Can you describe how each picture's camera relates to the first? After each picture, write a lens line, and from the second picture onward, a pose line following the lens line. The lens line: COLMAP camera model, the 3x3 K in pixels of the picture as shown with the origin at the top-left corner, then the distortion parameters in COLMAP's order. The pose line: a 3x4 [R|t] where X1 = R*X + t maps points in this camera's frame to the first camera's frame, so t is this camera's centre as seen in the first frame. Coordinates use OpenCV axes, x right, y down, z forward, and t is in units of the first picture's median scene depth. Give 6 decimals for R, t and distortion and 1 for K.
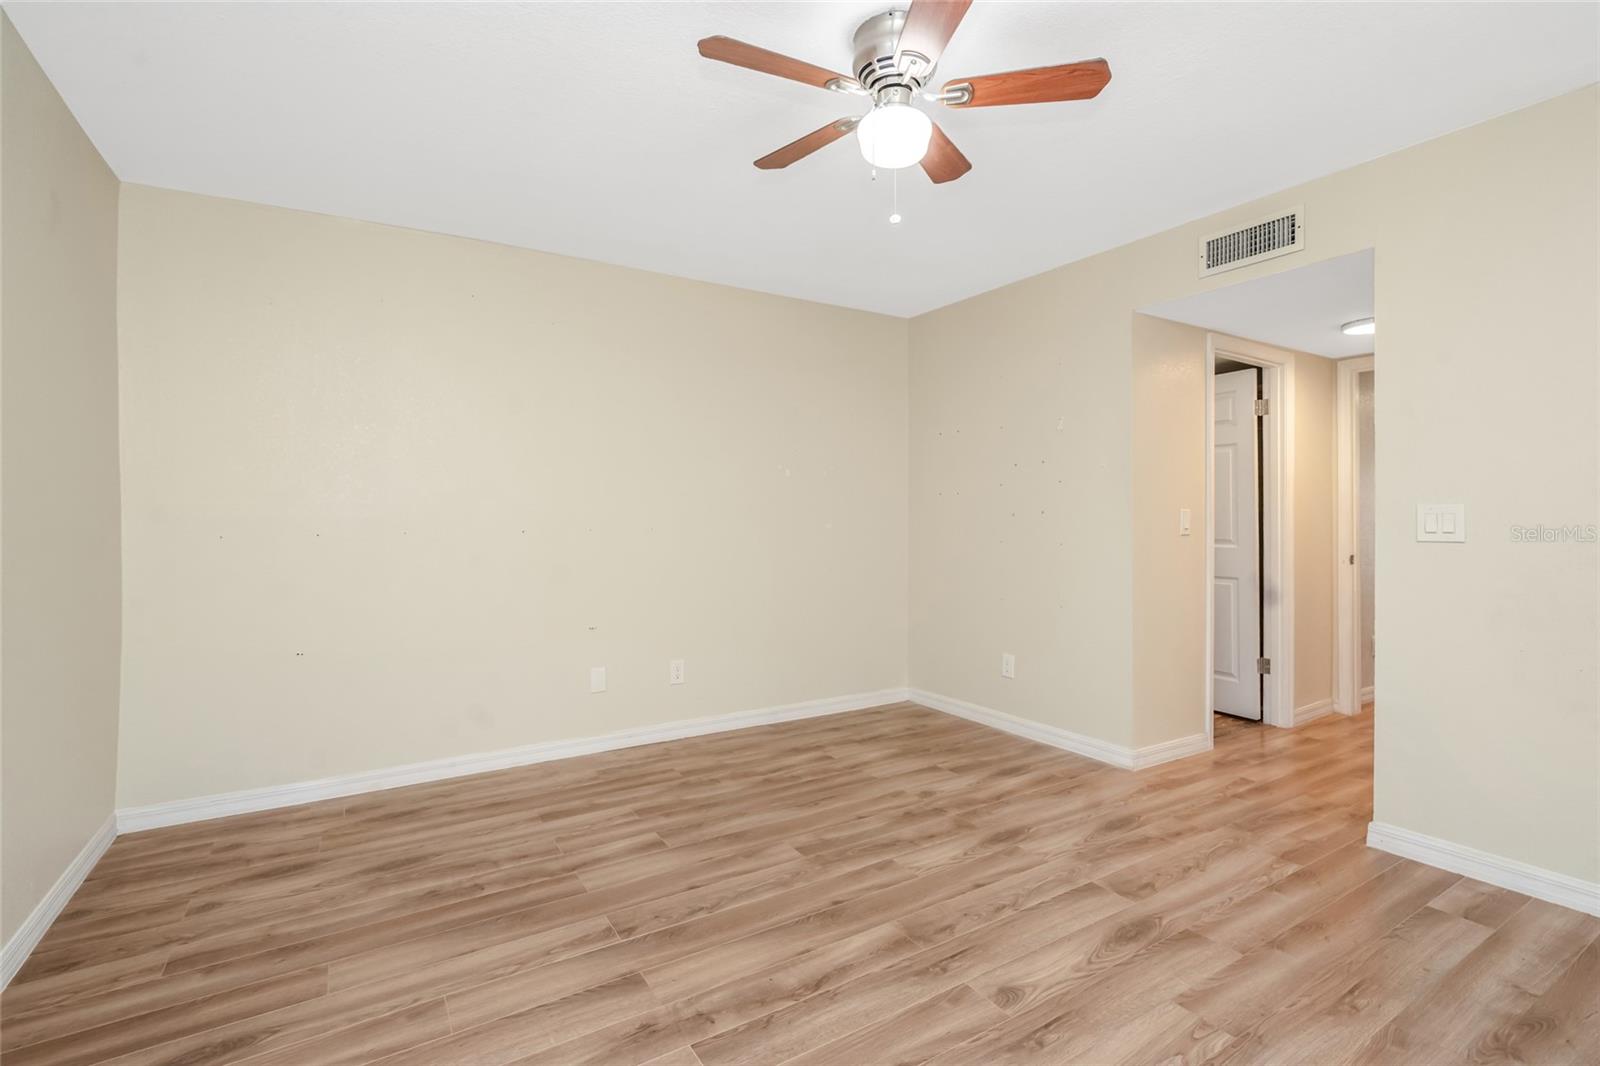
lens RADIAL K [[730.5, 0, 799.2], [0, 730.5, 519.2], [0, 0, 1]] dist [0.002762, 0.000292]
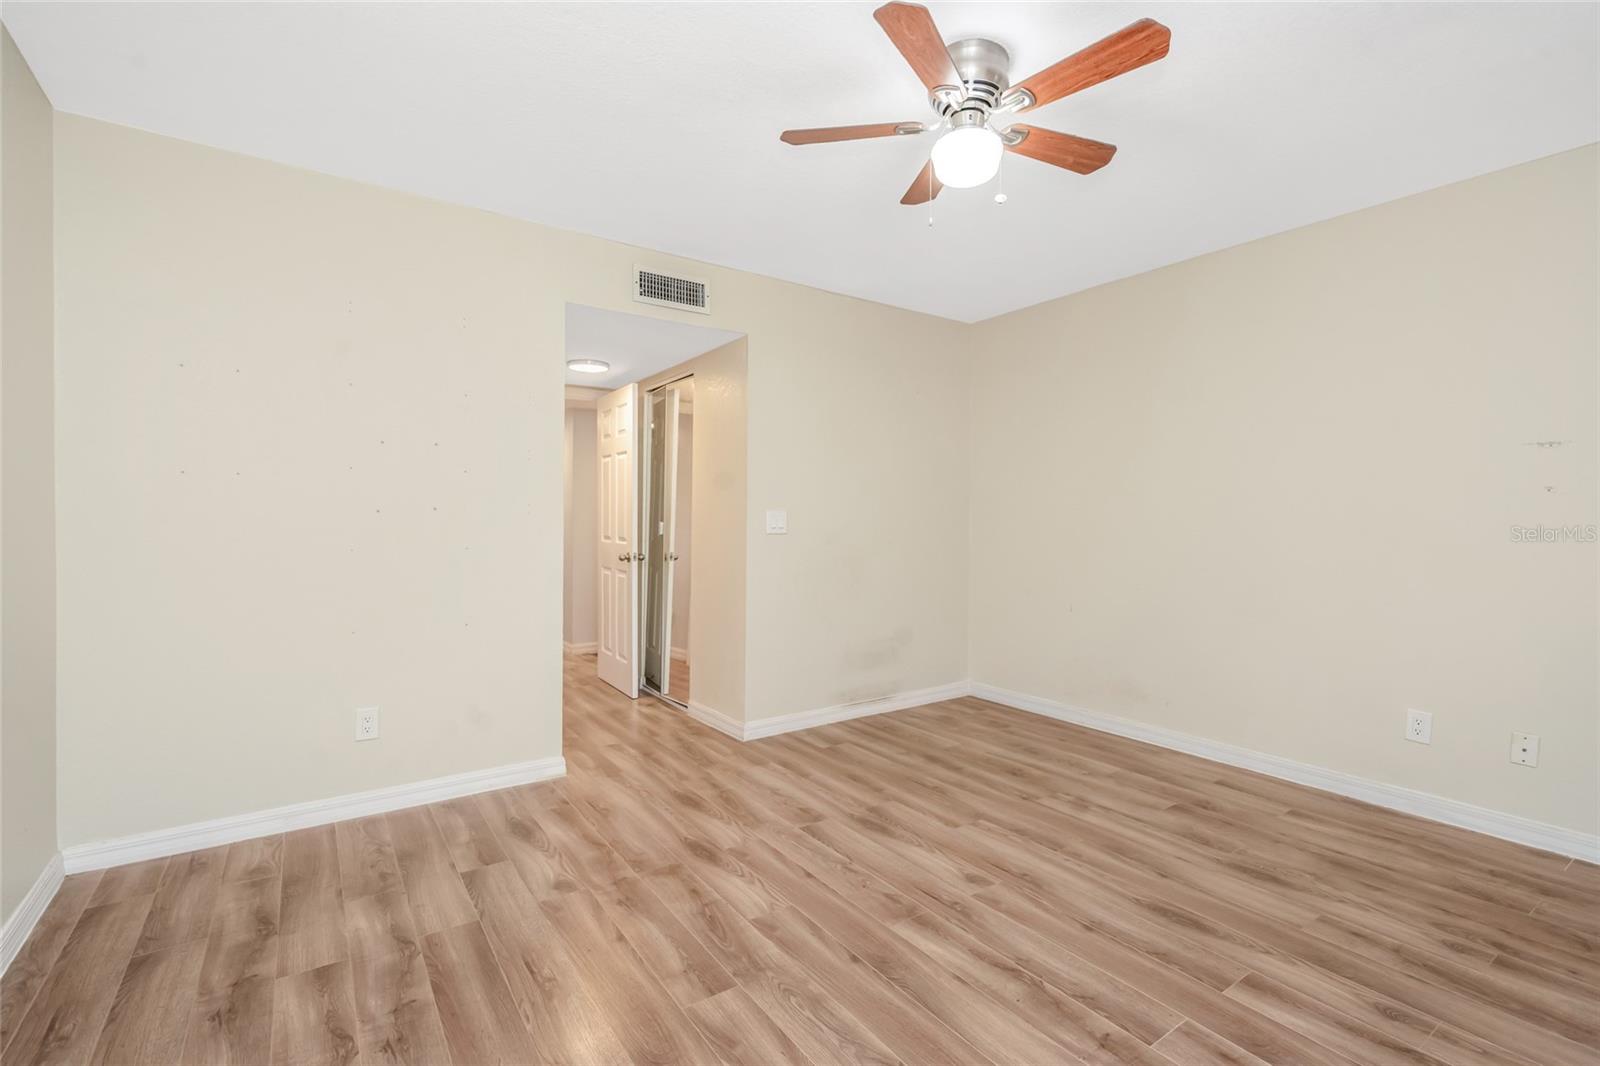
lens RADIAL K [[730.5, 0, 799.4], [0, 730.5, 543.6], [0, 0, 1]] dist [0.002762, 0.000292]
pose [[-0.052471, -0.025494, 0.998297, -0.674663], [-0.004061, 0.999671, 0.025315, 0.007846], [-0.998614, -0.002726, -0.052557, 0.939193]]
